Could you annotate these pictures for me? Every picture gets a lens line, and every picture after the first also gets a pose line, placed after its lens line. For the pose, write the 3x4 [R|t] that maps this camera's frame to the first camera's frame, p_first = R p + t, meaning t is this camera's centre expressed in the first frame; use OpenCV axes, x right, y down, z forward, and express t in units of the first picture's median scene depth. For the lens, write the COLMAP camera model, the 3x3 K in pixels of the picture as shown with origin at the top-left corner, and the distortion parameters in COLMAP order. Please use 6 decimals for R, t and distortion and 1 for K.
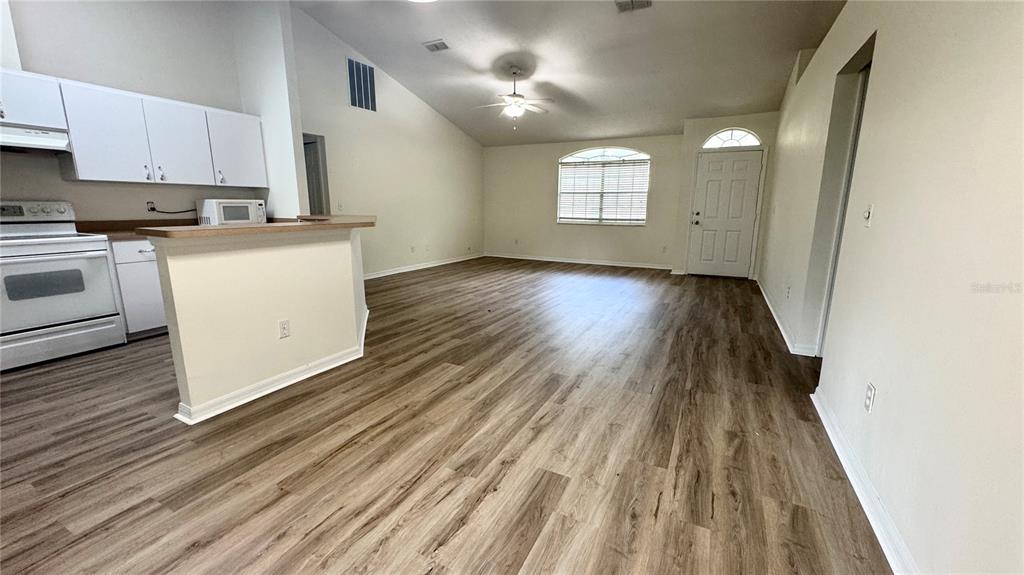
lens RADIAL K [[407.4, 0, 514.4], [0, 407.4, 285.8], [0, 0, 1]] dist [-0.003562, 0.000635]
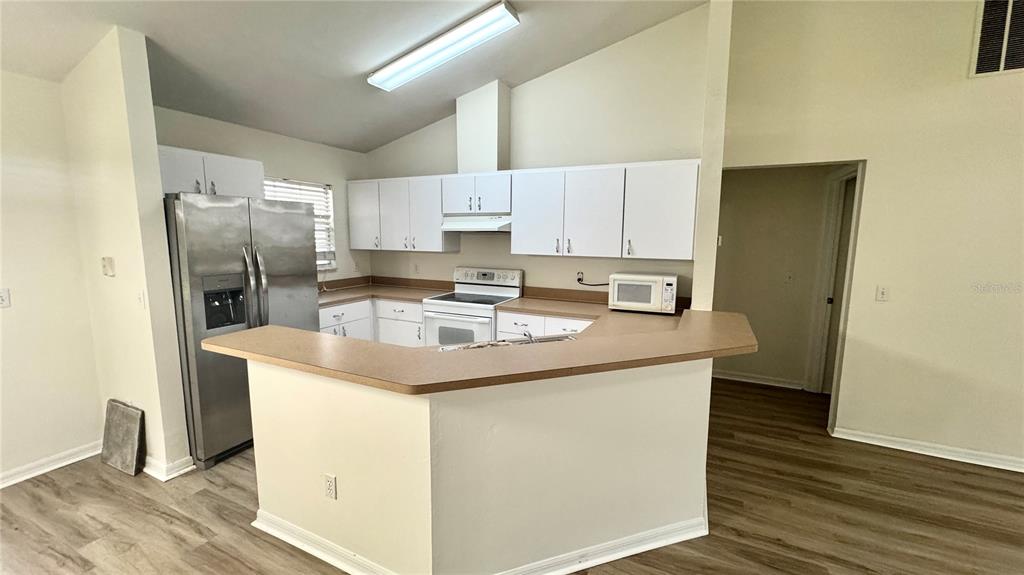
lens RADIAL K [[407.4, 0, 513.5], [0, 407.4, 285.9], [0, 0, 1]] dist [-0.003562, 0.000635]
pose [[0.027884, 0.122628, -0.992061, 0.079122], [-0.200814, 0.972901, 0.114615, -0.278302], [0.979232, 0.196024, 0.051754, 0.874201]]
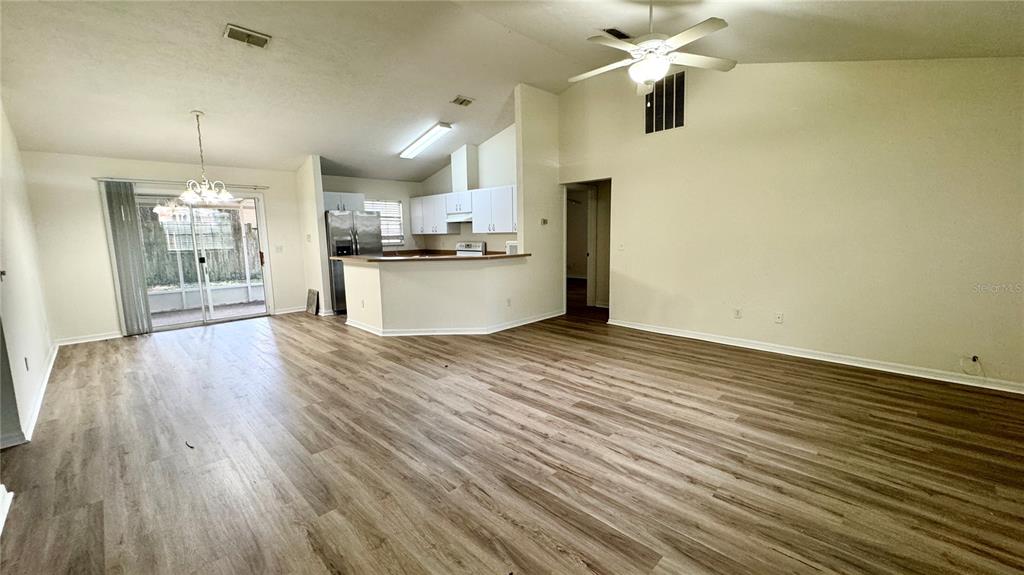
lens RADIAL K [[407.4, 0, 513.3], [0, 407.4, 287.0], [0, 0, 1]] dist [-0.003562, 0.000635]
pose [[-0.300872, 0.125988, -0.945306, 0.925967], [-0.168678, 0.968577, 0.182777, -0.381787], [0.938629, 0.214444, -0.270166, 1.704684]]
